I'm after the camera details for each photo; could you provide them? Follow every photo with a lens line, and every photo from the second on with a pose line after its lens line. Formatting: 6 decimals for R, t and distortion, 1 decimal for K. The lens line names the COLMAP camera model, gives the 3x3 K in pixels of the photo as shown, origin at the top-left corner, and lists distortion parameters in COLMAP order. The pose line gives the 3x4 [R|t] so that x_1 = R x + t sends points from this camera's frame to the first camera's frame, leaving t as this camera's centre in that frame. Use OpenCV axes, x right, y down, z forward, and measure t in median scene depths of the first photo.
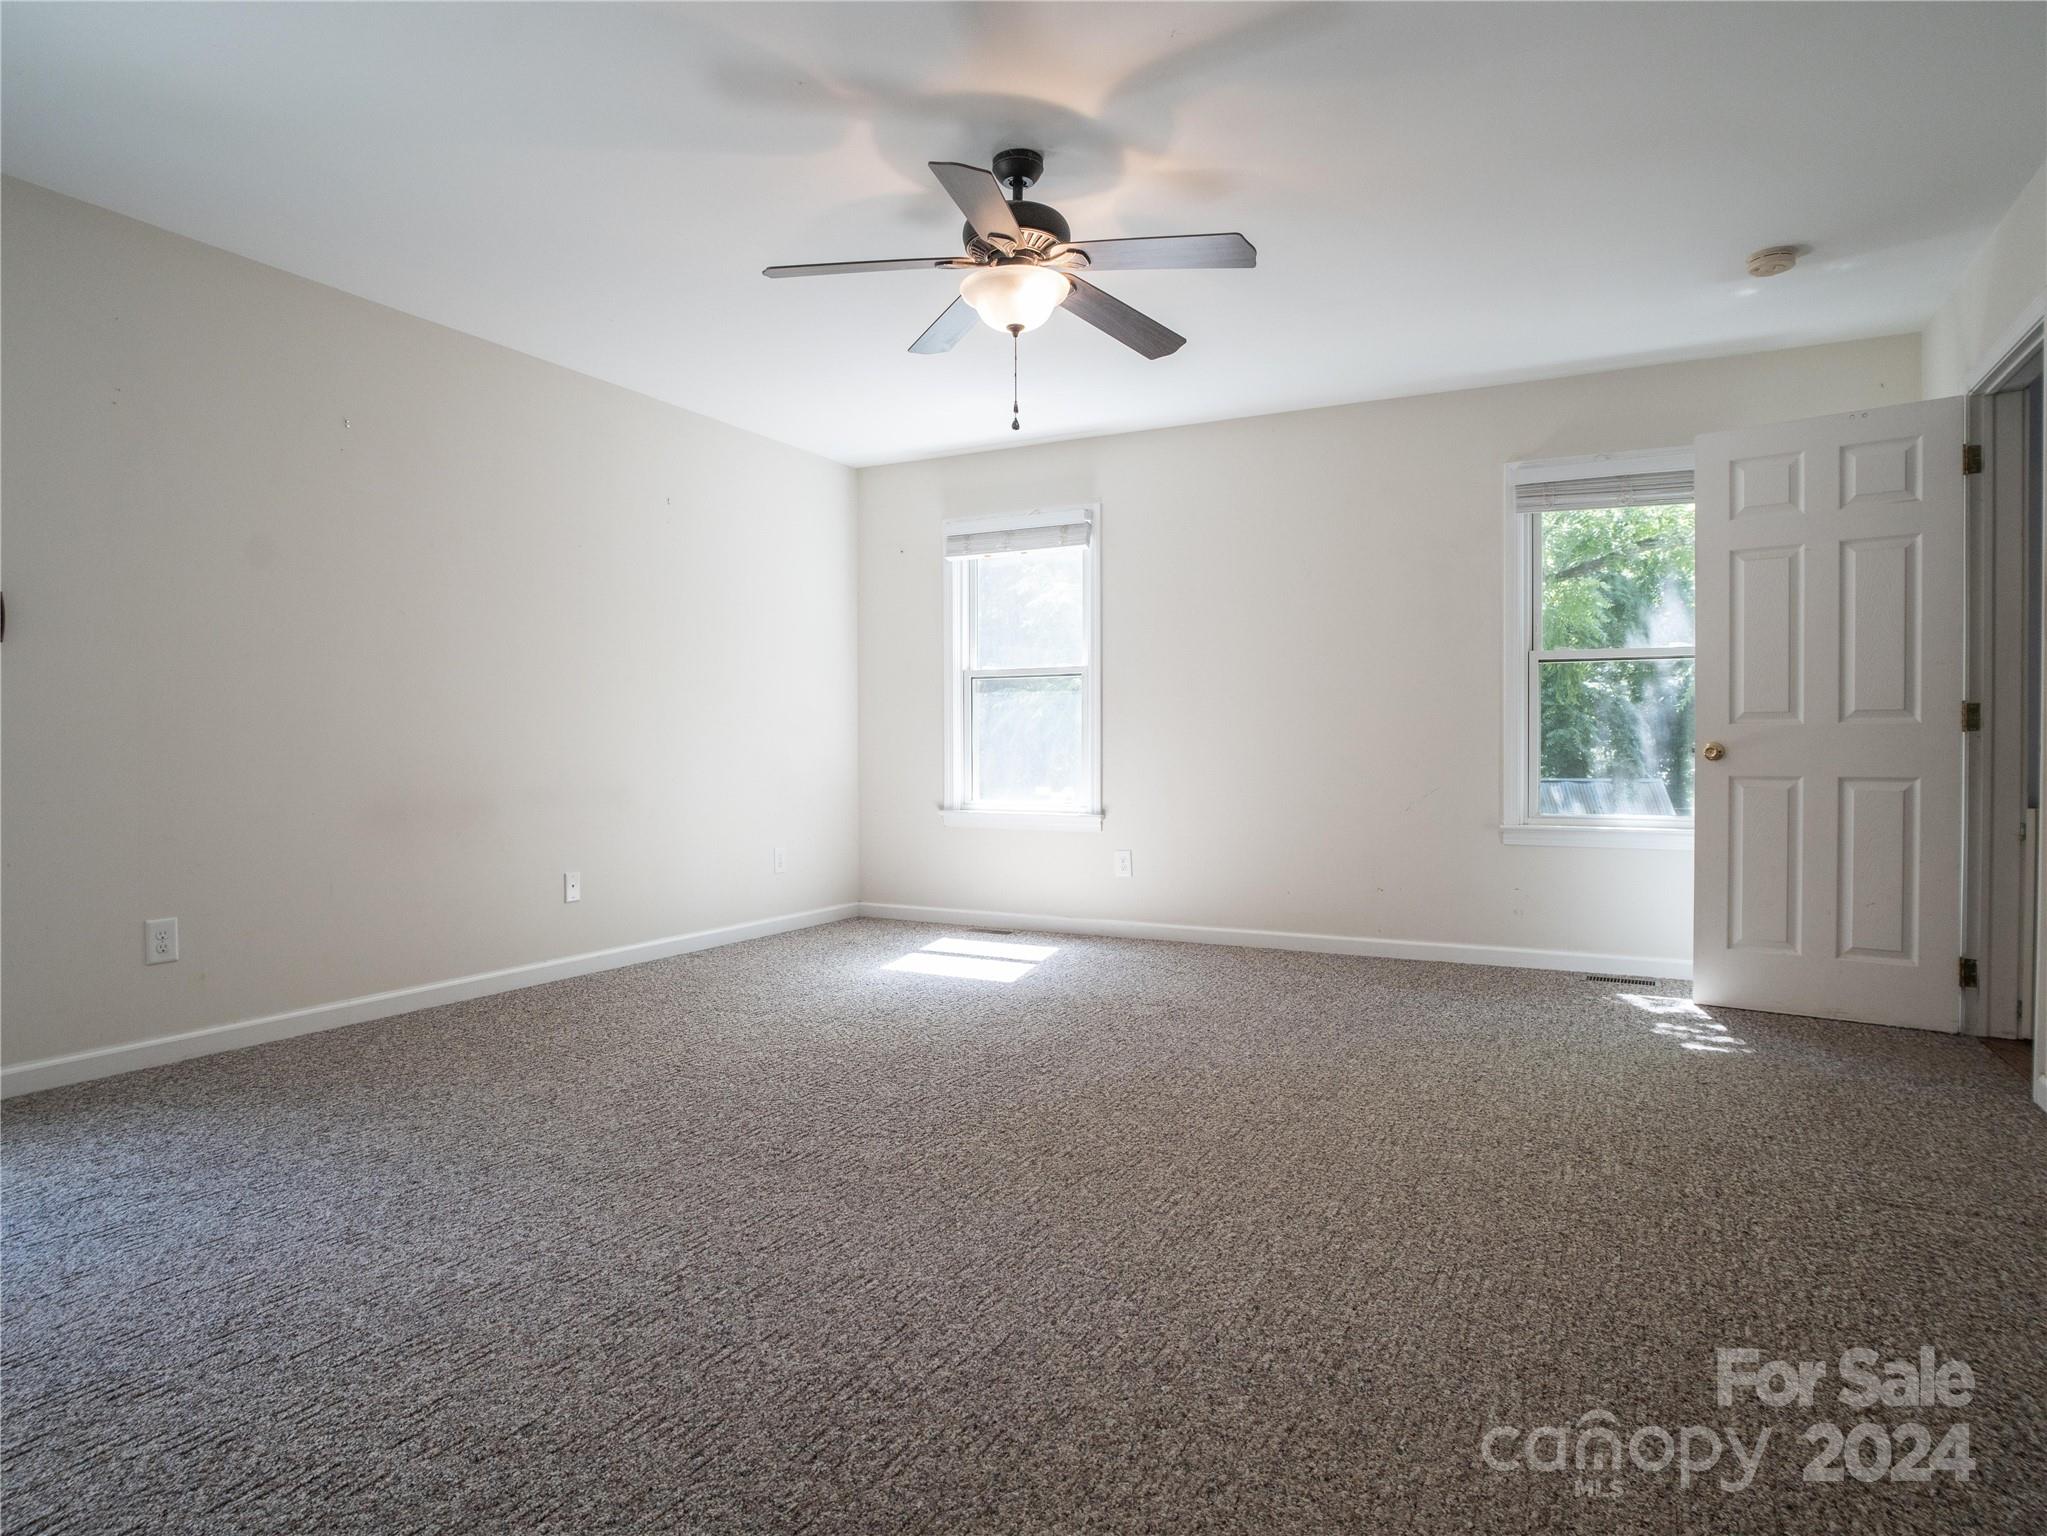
lens RADIAL K [[1169.0, 0, 1019.1], [0, 1169.0, 767.1], [0, 0, 1]] dist [-0.016934, 0.004485]
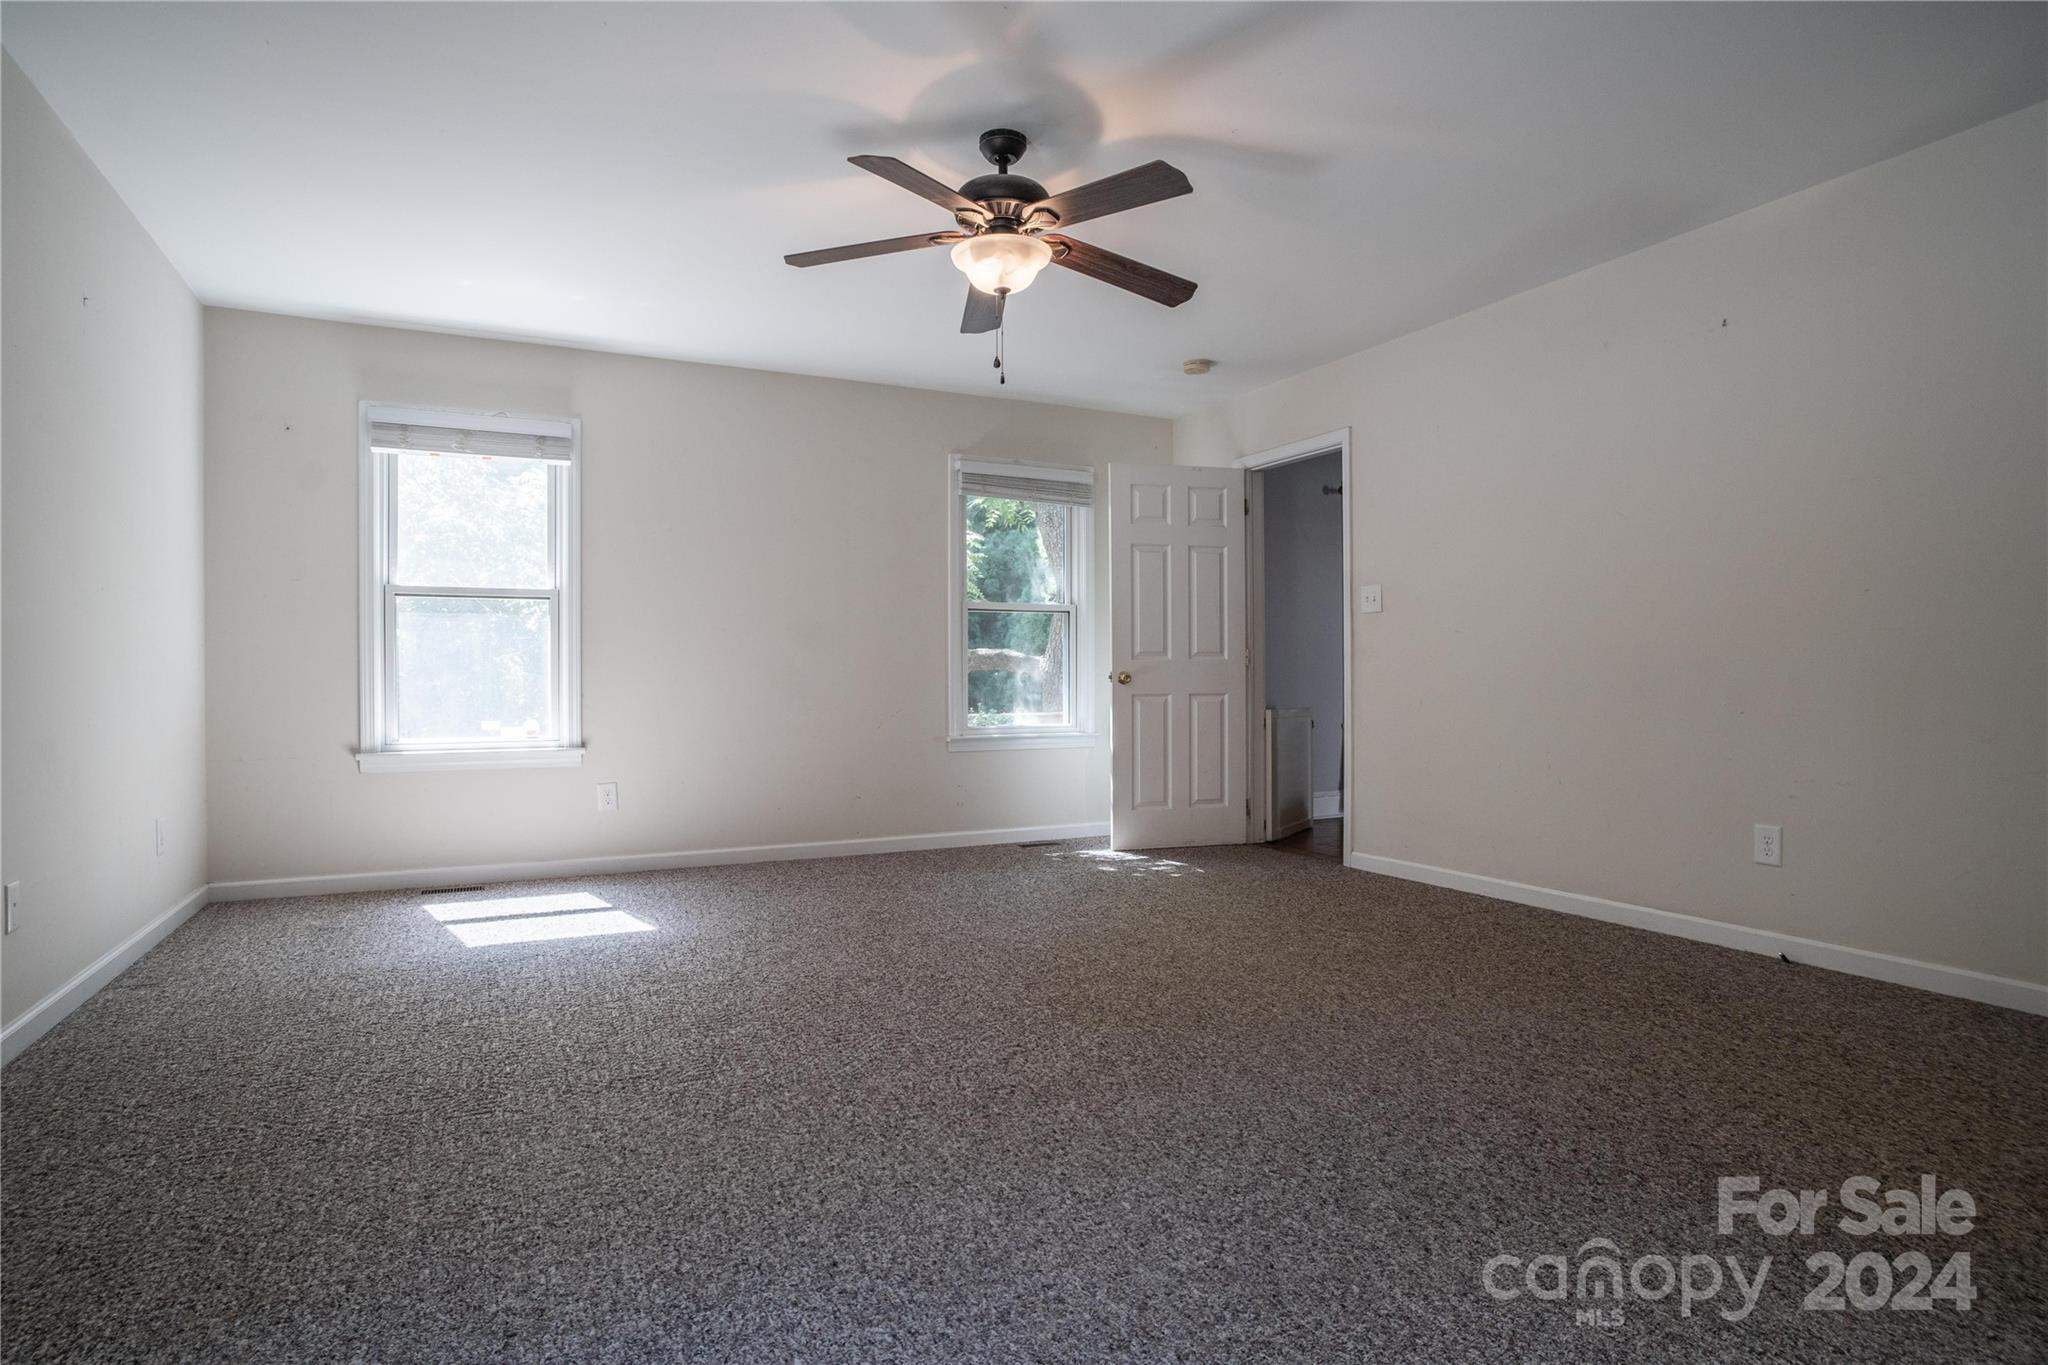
lens RADIAL K [[1063.1, 0, 1021.4], [0, 1063.1, 681.8], [0, 0, 1]] dist [-0.022237, 0.000121]
pose [[0.611236, -0.004820, 0.791434, -0.481850], [0.016089, 0.999850, -0.006336, -0.001702], [-0.791285, 0.016606, 0.611222, 0.238038]]
